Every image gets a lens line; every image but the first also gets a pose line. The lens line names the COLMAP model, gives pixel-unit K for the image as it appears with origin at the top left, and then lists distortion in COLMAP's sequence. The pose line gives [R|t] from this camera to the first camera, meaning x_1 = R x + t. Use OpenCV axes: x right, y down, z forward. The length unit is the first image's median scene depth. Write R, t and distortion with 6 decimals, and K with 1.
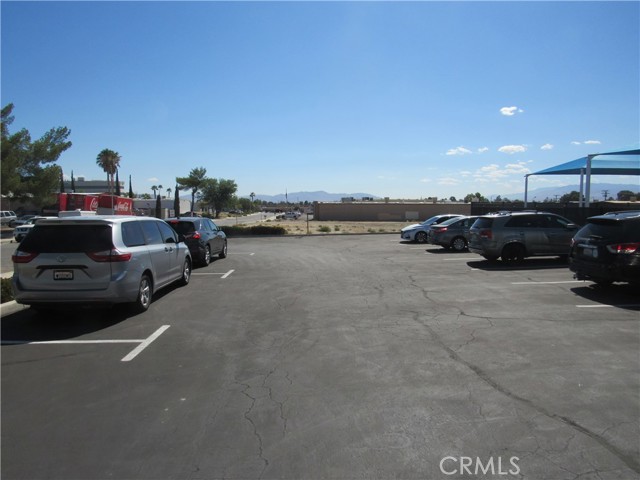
lens RADIAL K [[462.5, 0, 320.0], [0, 462.5, 240.0], [0, 0, 1]] dist [-0.034771, 0.003245]
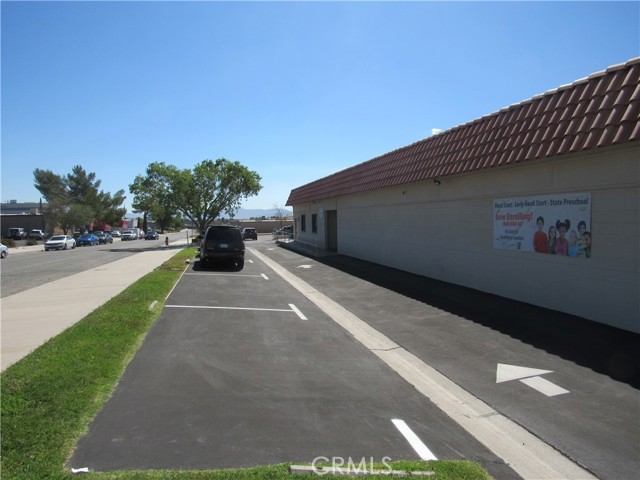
lens RADIAL K [[462.5, 0, 320.0], [0, 462.5, 240.0], [0, 0, 1]] dist [-0.034771, 0.003245]
pose [[0.983720, -0.024013, 0.178096, -0.012570], [0.029776, 0.999113, -0.029761, 0.023901], [-0.177223, 0.034580, 0.983563, -0.386294]]
